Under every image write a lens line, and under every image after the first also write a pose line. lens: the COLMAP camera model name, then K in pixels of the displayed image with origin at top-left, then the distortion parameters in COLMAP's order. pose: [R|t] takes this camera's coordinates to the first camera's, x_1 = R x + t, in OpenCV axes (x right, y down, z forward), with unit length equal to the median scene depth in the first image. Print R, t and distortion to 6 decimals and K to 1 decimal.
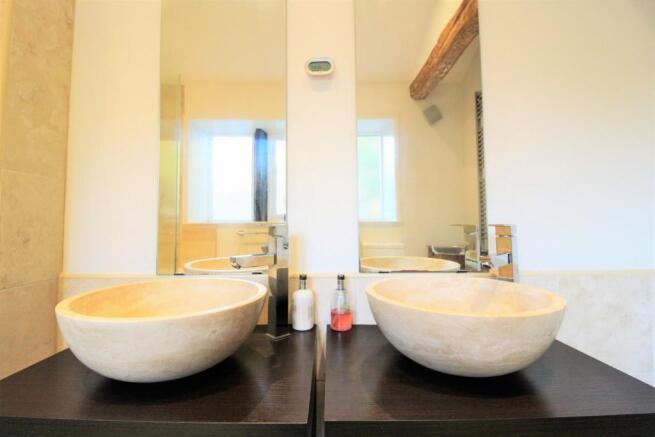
lens RADIAL K [[296.6, 0, 310.7], [0, 296.6, 218.5], [0, 0, 1]] dist [-0.020770, -0.000366]
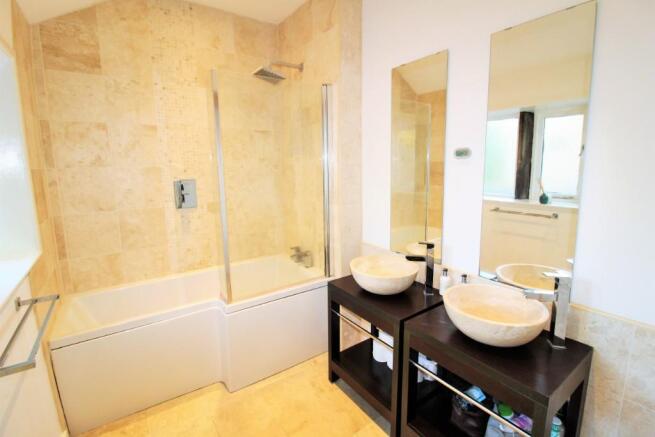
lens RADIAL K [[302.1, 0, 328.8], [0, 302.1, 208.5], [0, 0, 1]] dist [-0.016394, -0.000555]
pose [[0.605777, 0.099241, -0.789421, 1.000595], [0.018395, 0.990178, 0.138594, -0.469012], [0.795422, -0.098479, 0.598001, -0.708013]]
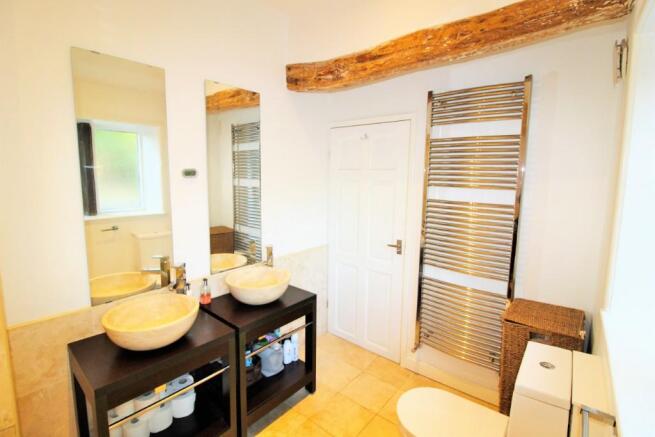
lens RADIAL K [[302.1, 0, 328.8], [0, 302.1, 208.5], [0, 0, 1]] dist [-0.016394, -0.000555]
pose [[0.617796, -0.081788, 0.782073, -0.970517], [-0.021769, 0.992416, 0.120982, -0.562308], [-0.786037, -0.091767, 0.611330, -0.917664]]
